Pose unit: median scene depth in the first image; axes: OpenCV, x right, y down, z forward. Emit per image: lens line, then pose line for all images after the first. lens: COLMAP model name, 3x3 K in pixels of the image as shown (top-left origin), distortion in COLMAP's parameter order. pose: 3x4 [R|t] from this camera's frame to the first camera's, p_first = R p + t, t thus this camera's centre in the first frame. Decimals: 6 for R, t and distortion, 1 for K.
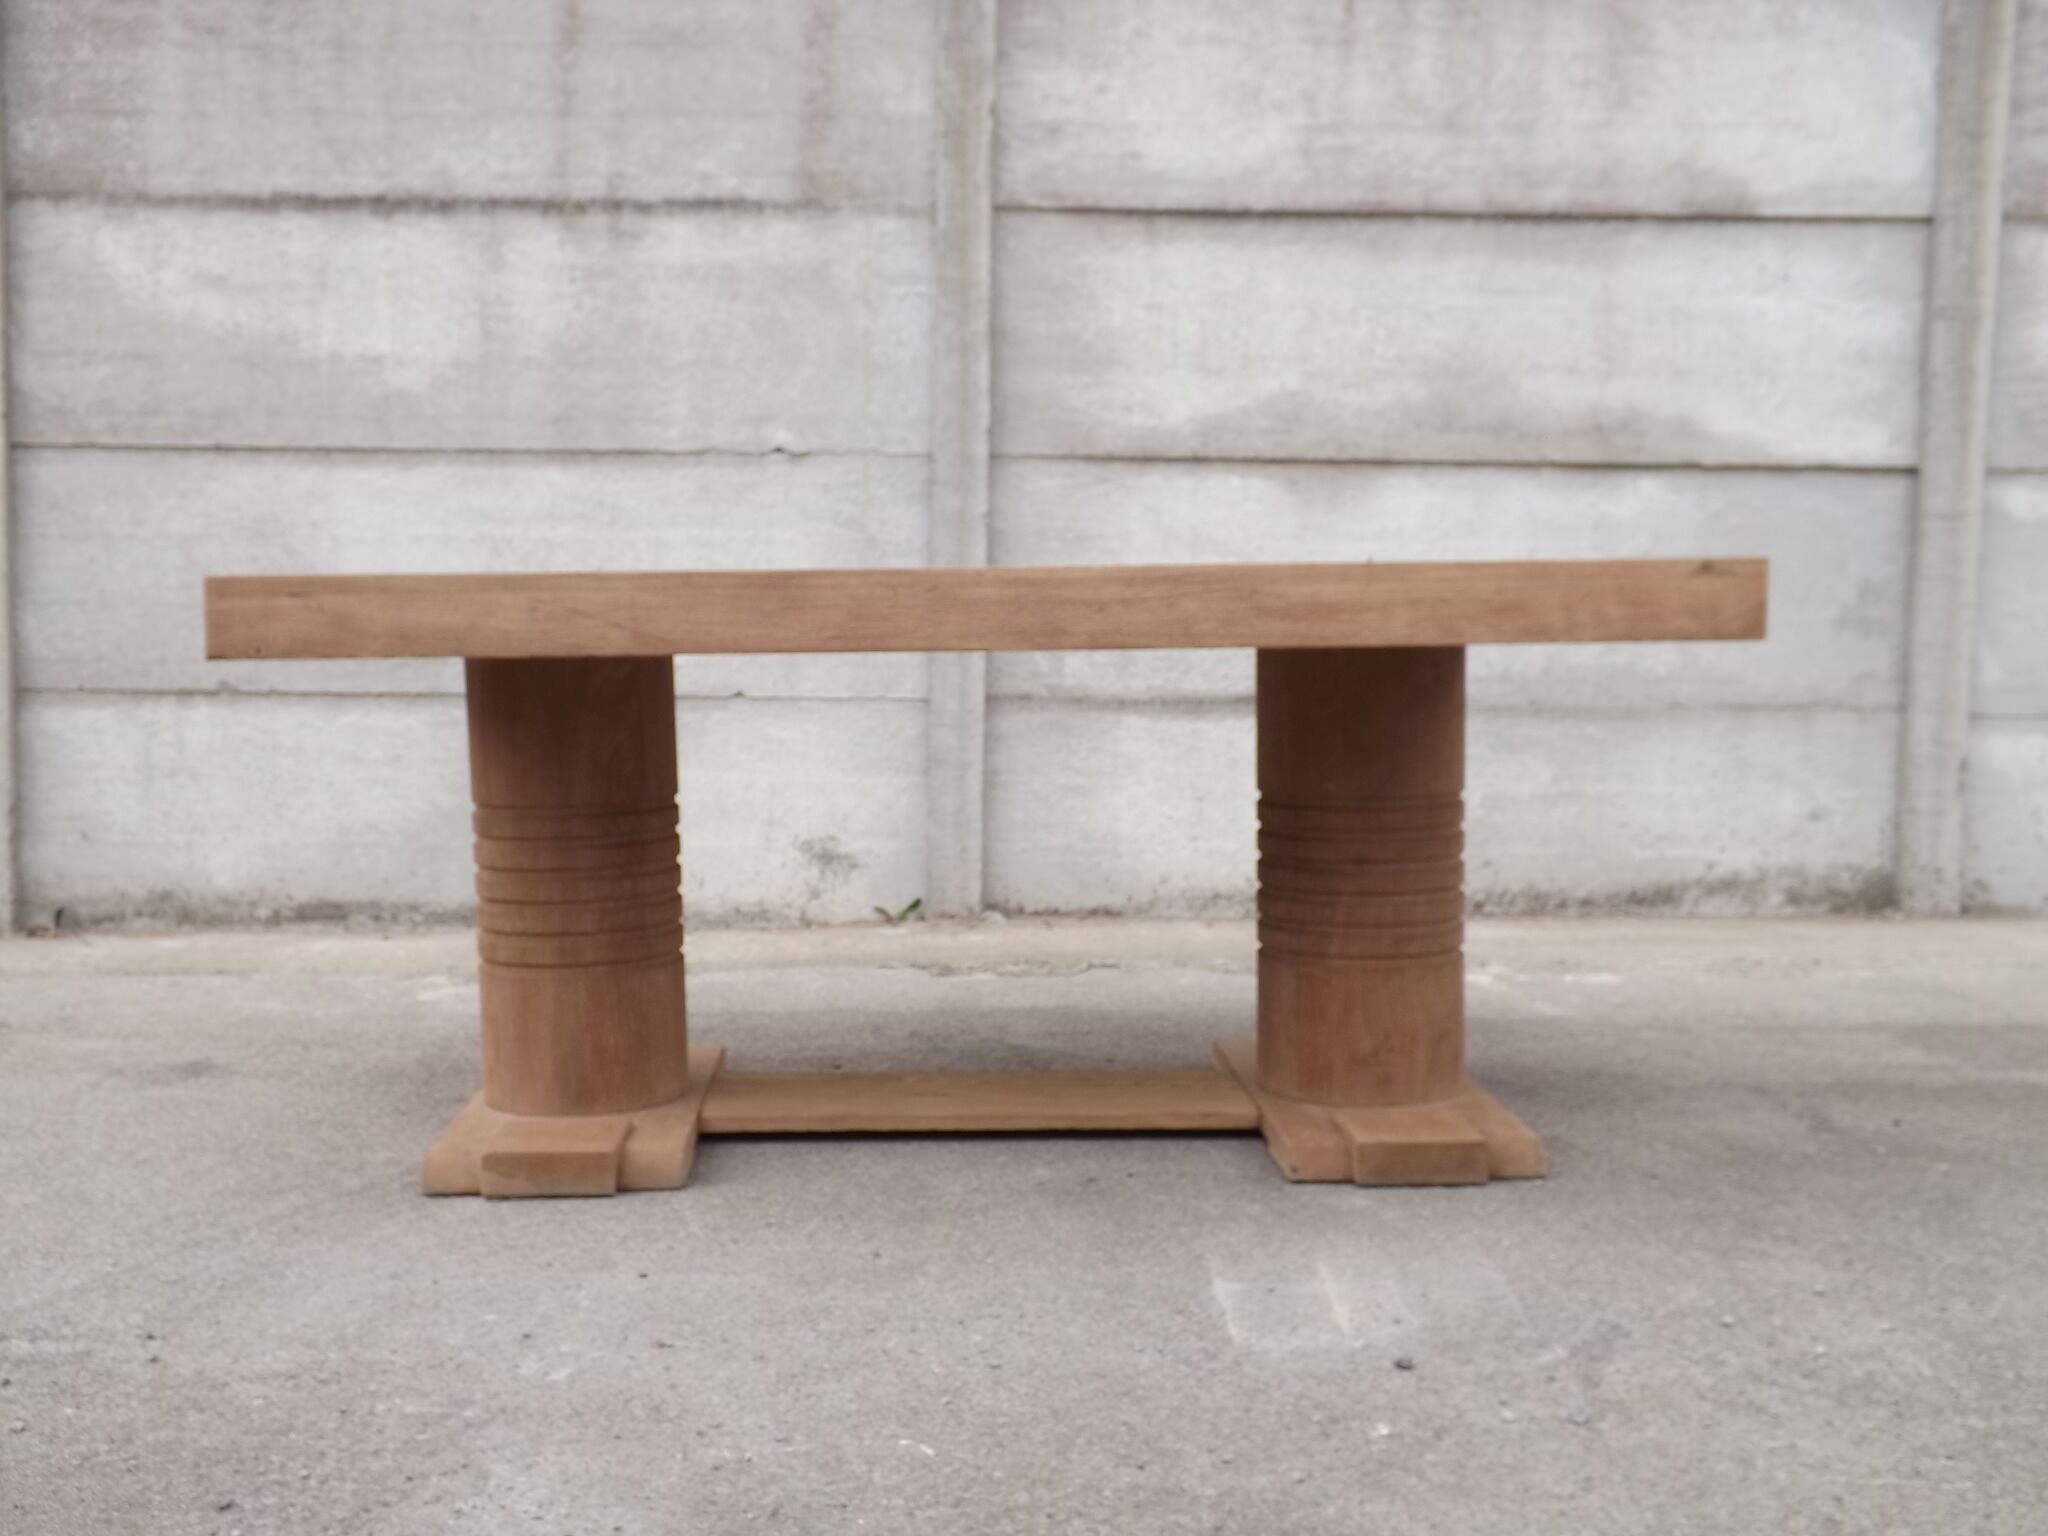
lens RADIAL K [[2392.5, 0, 923.1], [0, 2392.5, 808.3], [0, 0, 1]] dist [0.033835, 0.000000]
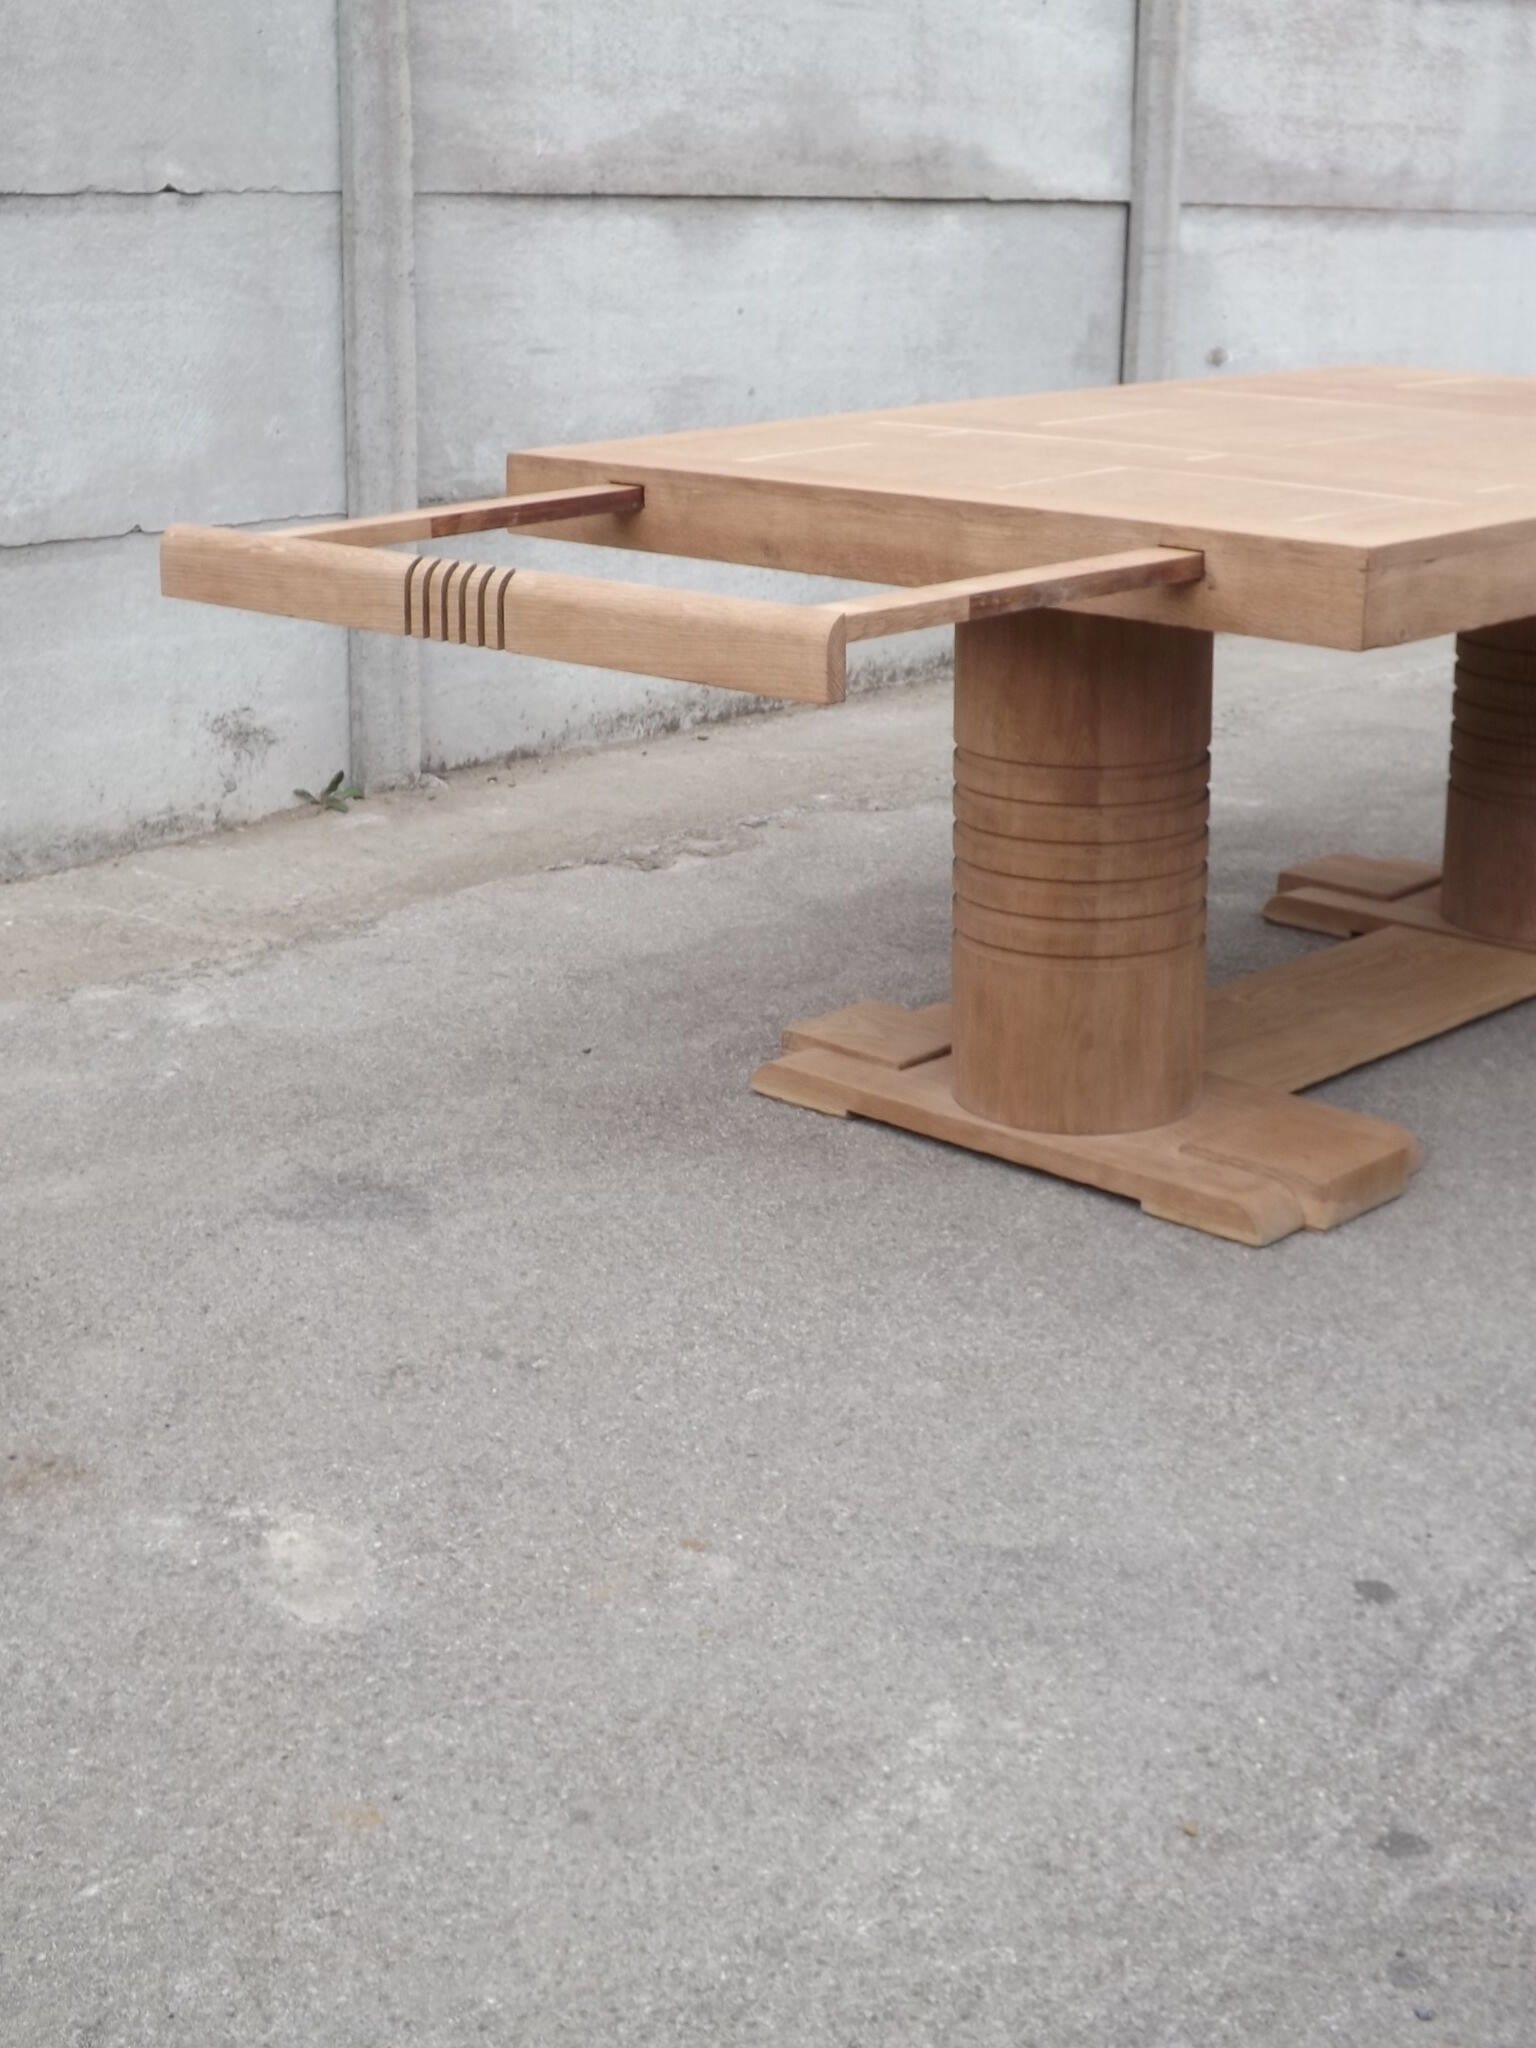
lens RADIAL K [[2942.2, 0, 689.1], [0, 2942.2, 851.5], [0, 0, 1]] dist [-0.094069, 0.000000]
pose [[0.712298, -0.162292, 0.682856, -0.587831], [0.064919, 0.983963, 0.166137, -0.089464], [-0.698868, -0.074009, 0.711412, 0.247254]]
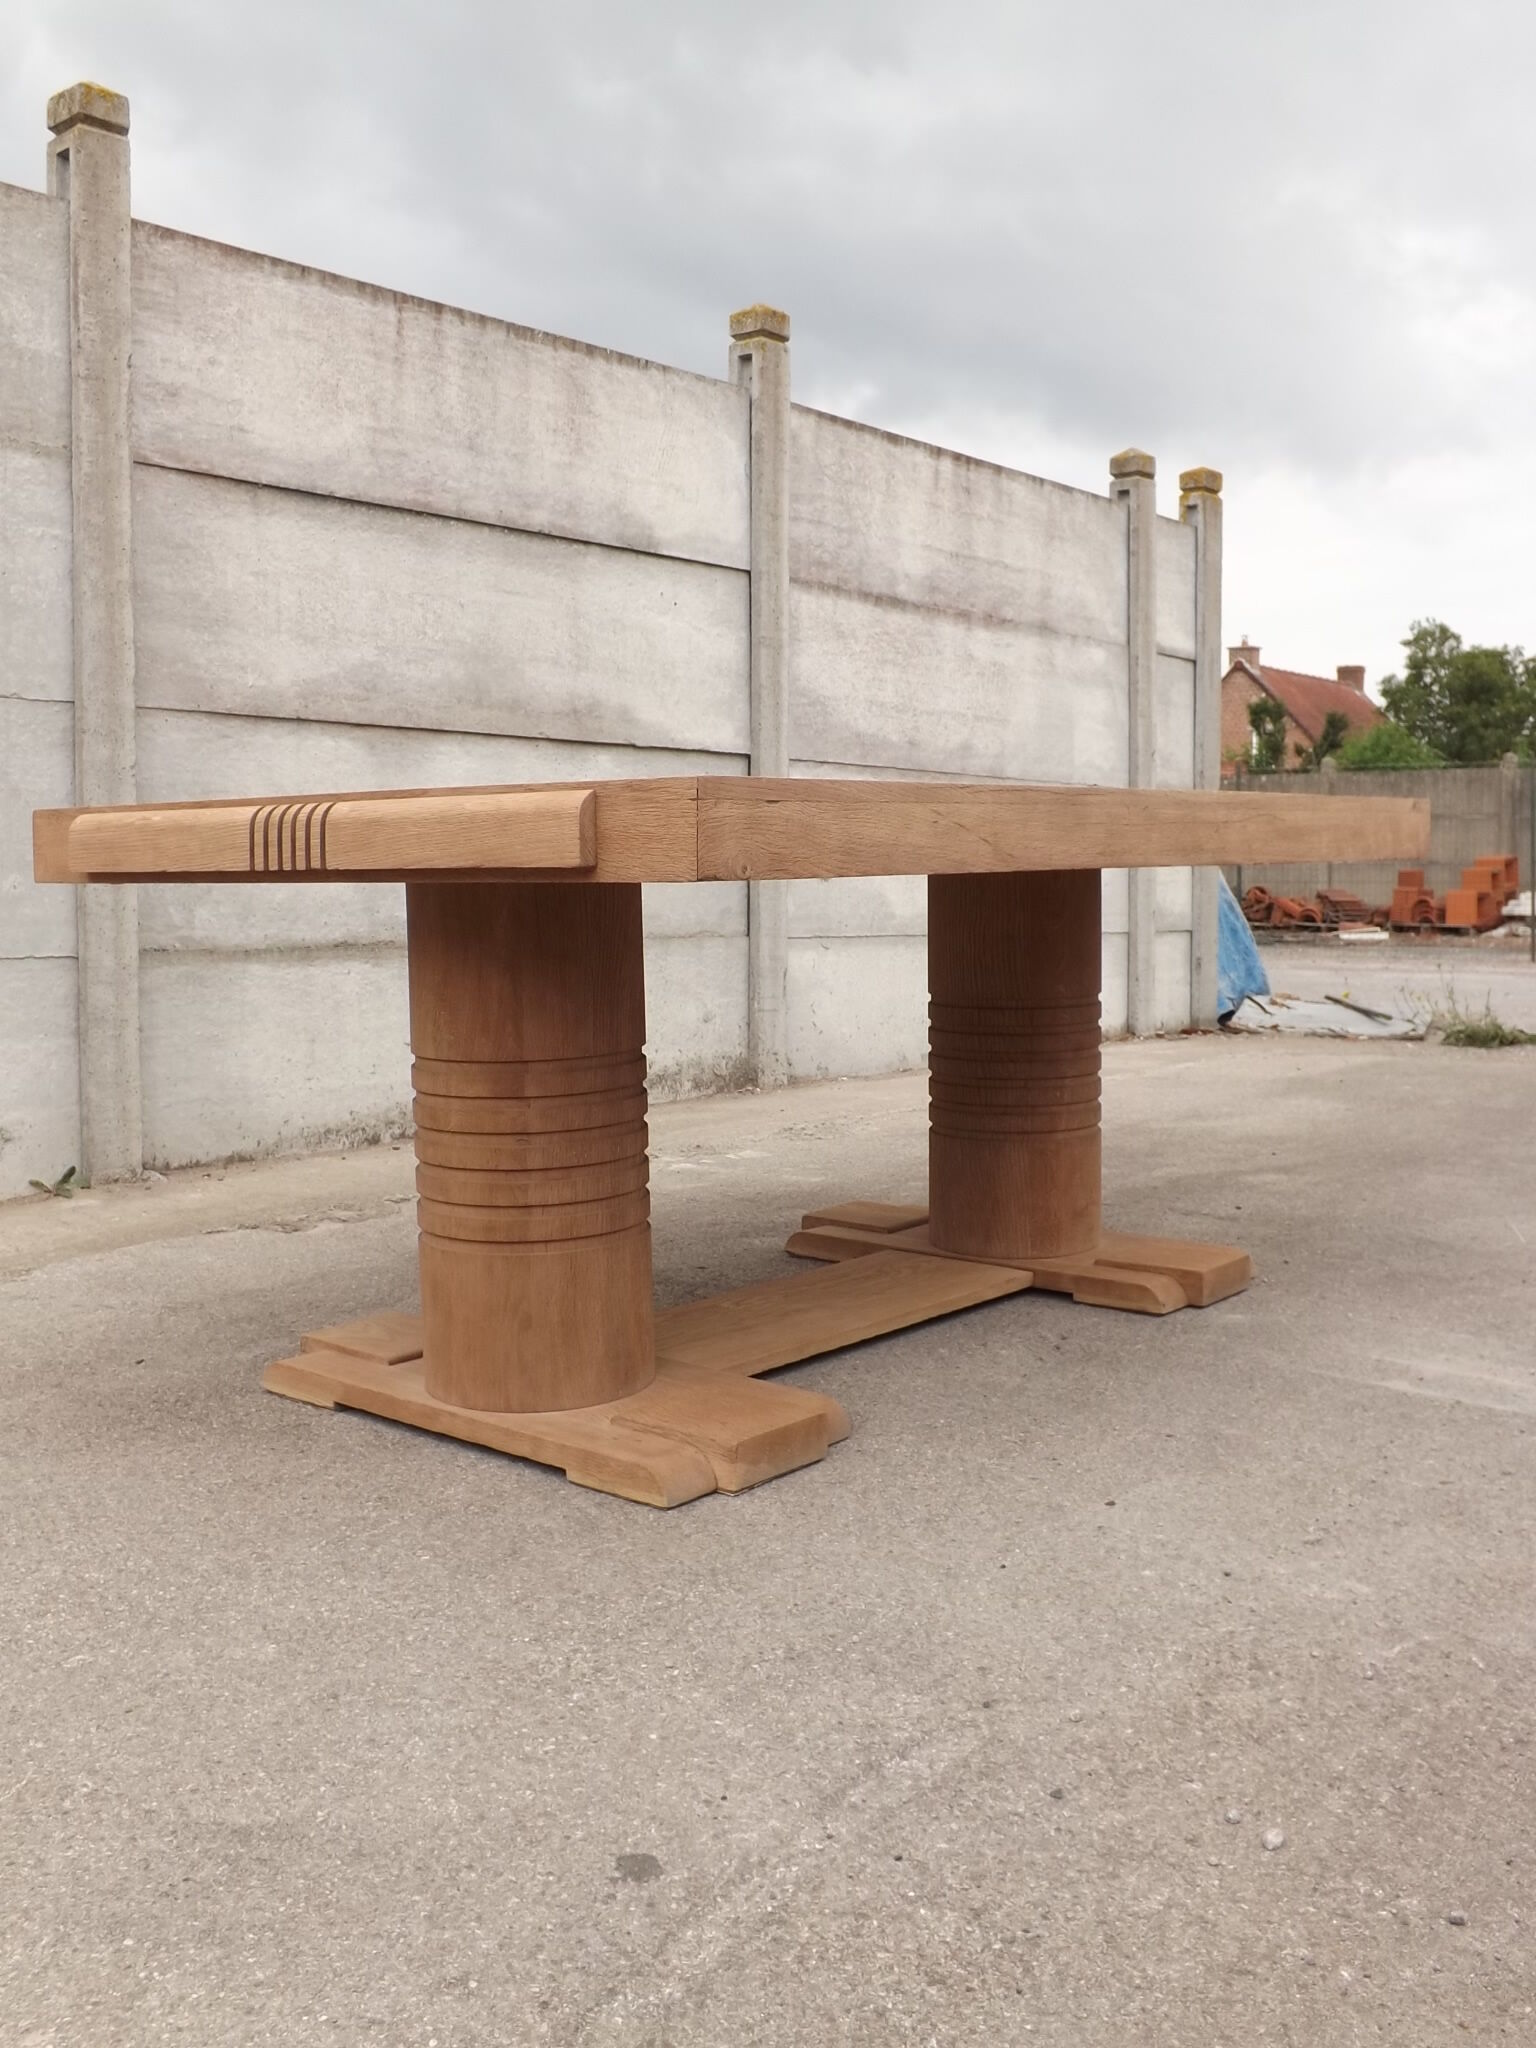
lens RADIAL K [[1944.5, 0, 763.9], [0, 1944.5, 973.6], [0, 0, 1]] dist [-0.082969, 0.000000]
pose [[0.653813, -0.047423, 0.755169, -0.403343], [0.078113, 0.996932, -0.005024, -0.013844], [-0.752613, 0.062273, 0.655511, 0.294567]]
